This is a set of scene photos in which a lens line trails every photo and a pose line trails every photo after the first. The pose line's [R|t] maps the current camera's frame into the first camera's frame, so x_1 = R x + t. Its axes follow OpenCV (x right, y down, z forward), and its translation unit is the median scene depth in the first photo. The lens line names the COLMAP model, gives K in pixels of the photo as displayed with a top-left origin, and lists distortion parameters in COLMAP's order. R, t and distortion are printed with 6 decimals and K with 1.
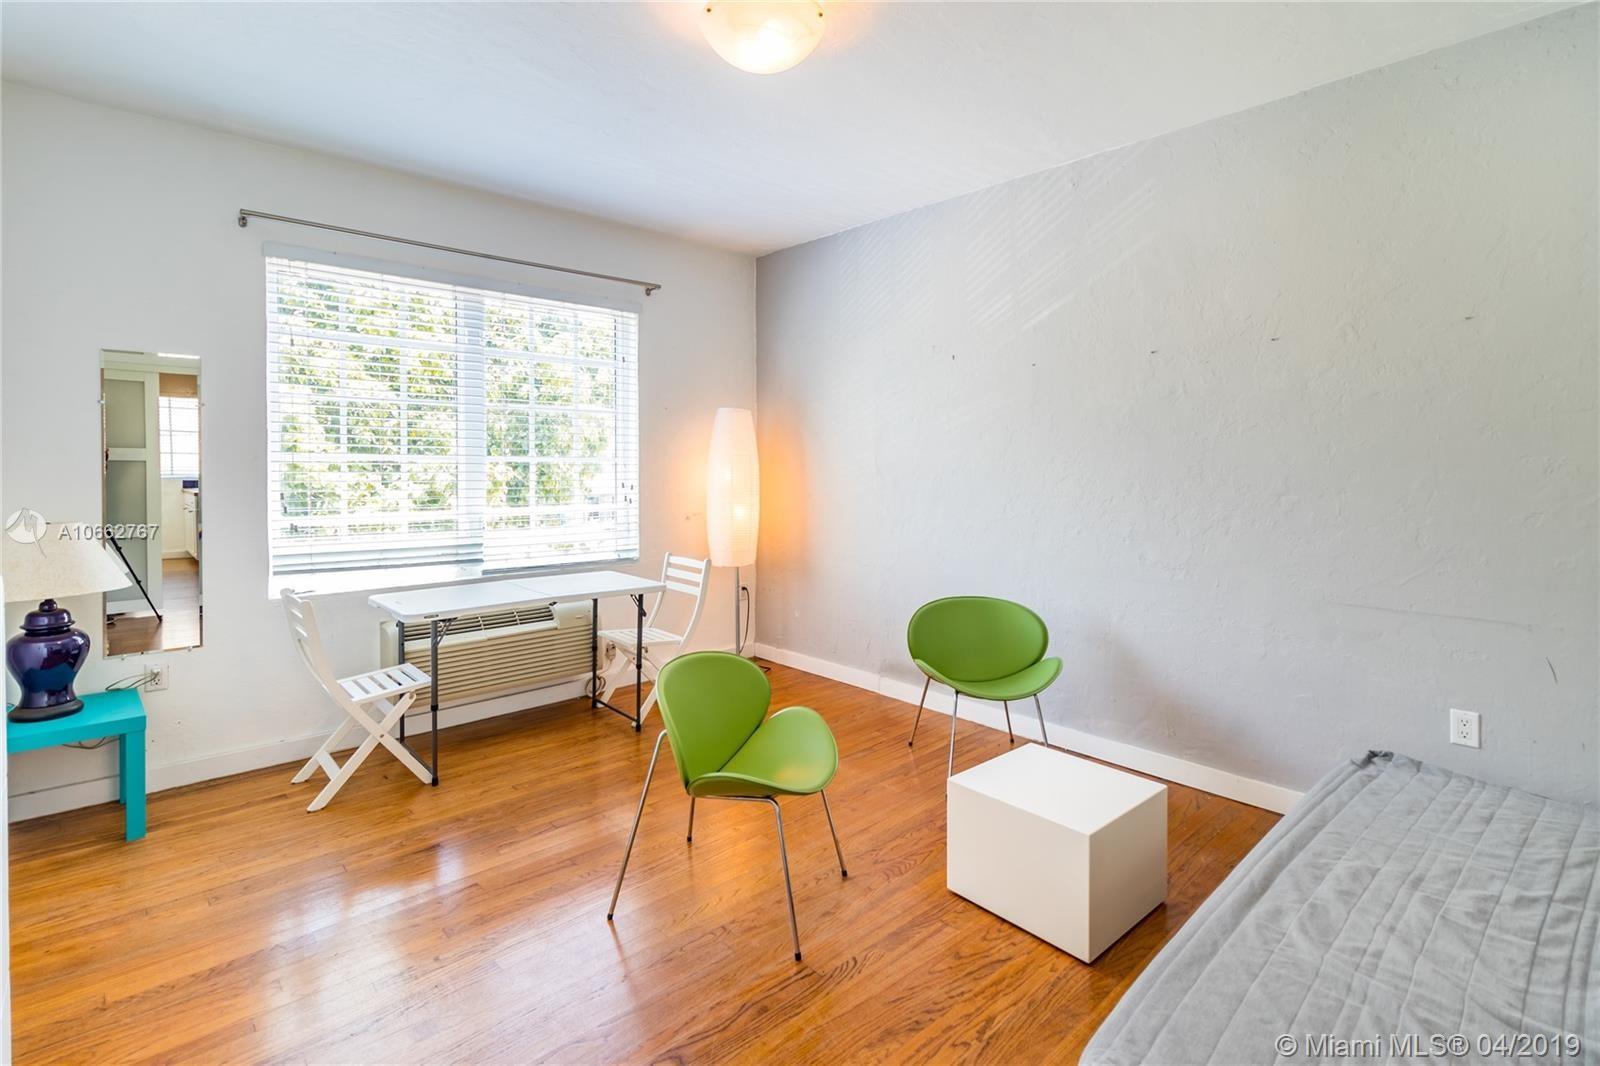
lens RADIAL K [[768.8, 0, 802.8], [0, 768.8, 482.8], [0, 0, 1]] dist [0.002389, 0.000136]
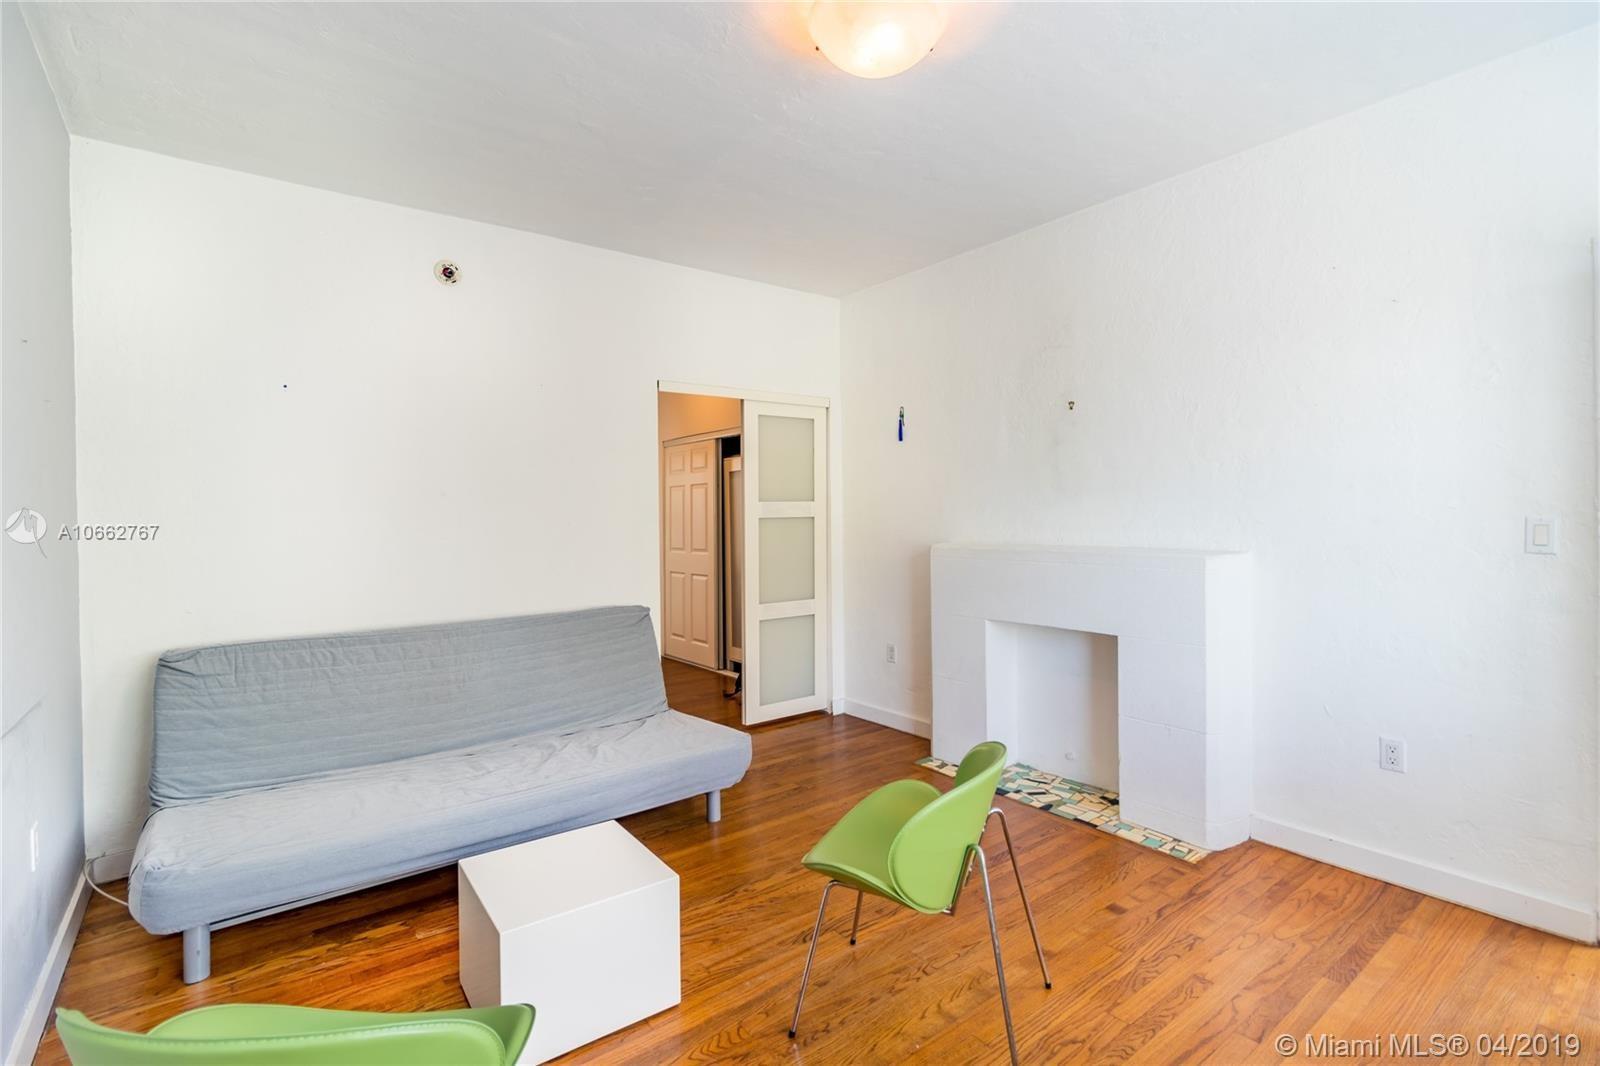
lens RADIAL K [[720.7, 0, 800.0], [0, 720.7, 533.0], [0, 0, 1]] dist [0.001526, 0.000345]
pose [[-0.996124, 0.006542, 0.087712, -0.021665], [0.010239, 0.999075, 0.041760, -0.038134], [-0.087358, 0.042497, -0.995270, 1.661255]]
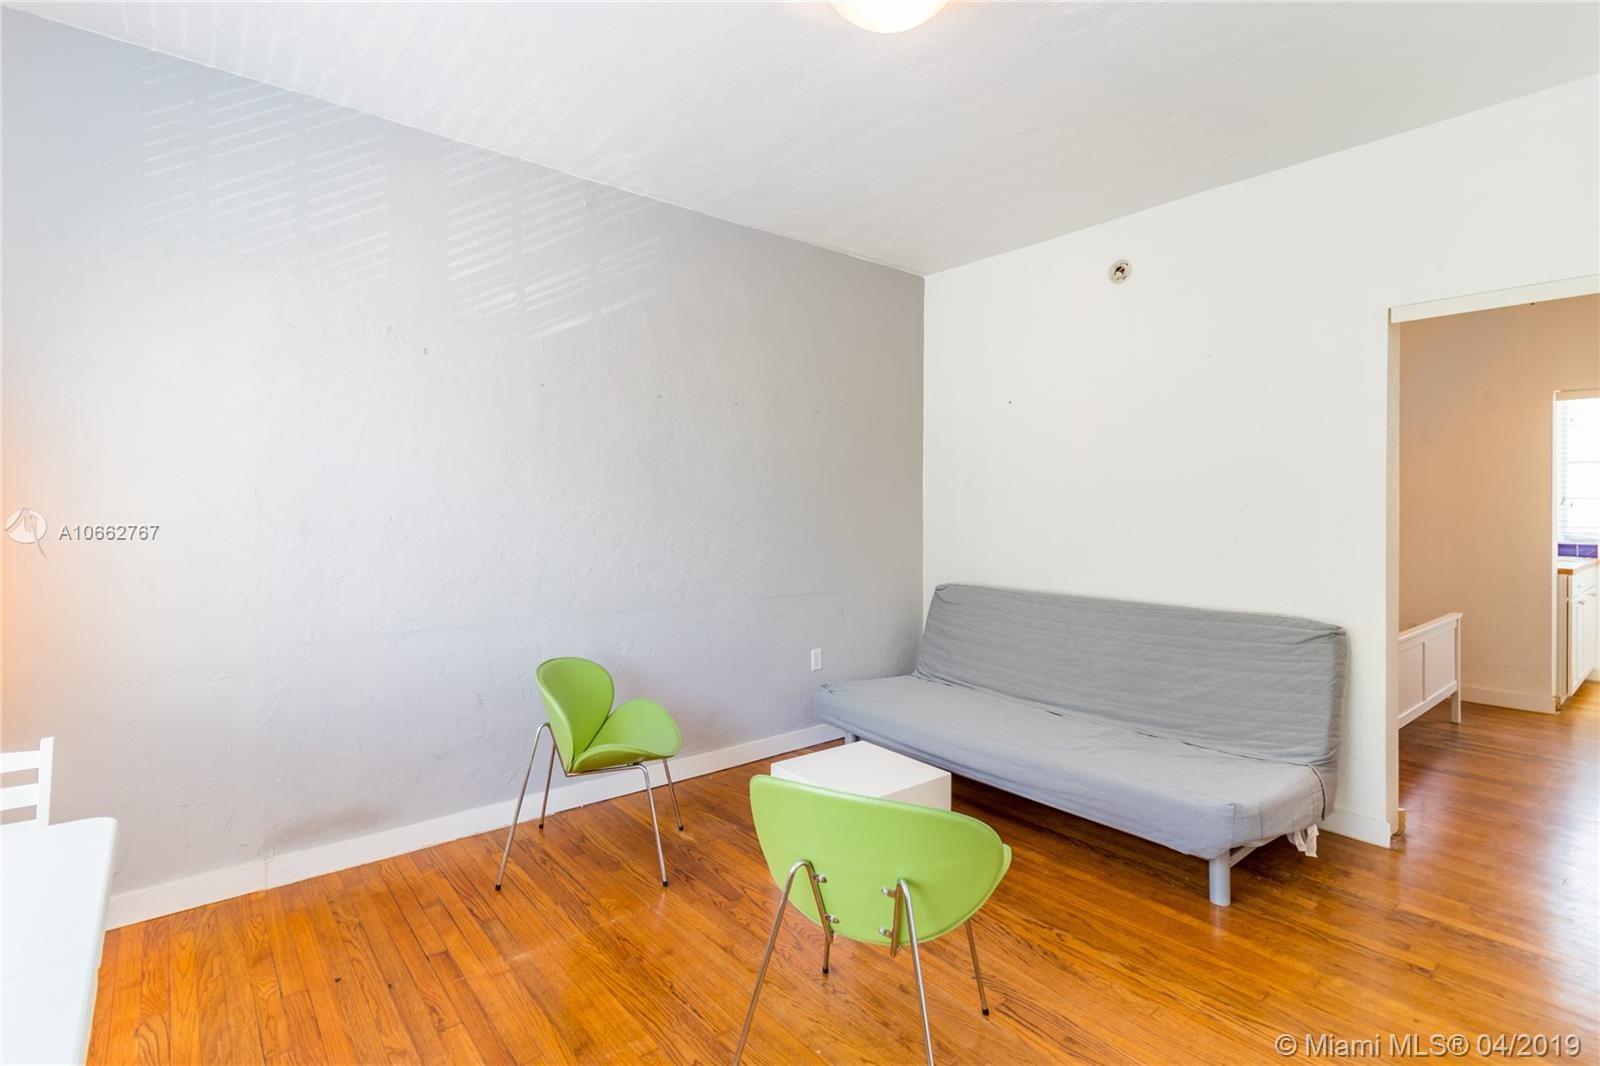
lens RADIAL K [[773.7, 0, 800.7], [0, 773.7, 498.1], [0, 0, 1]] dist [0.000581, 0.000840]
pose [[0.032252, 0.001531, 0.999479, -0.797716], [0.010712, 0.999941, -0.001877, -0.026549], [-0.999422, 0.010767, 0.032234, 0.962338]]
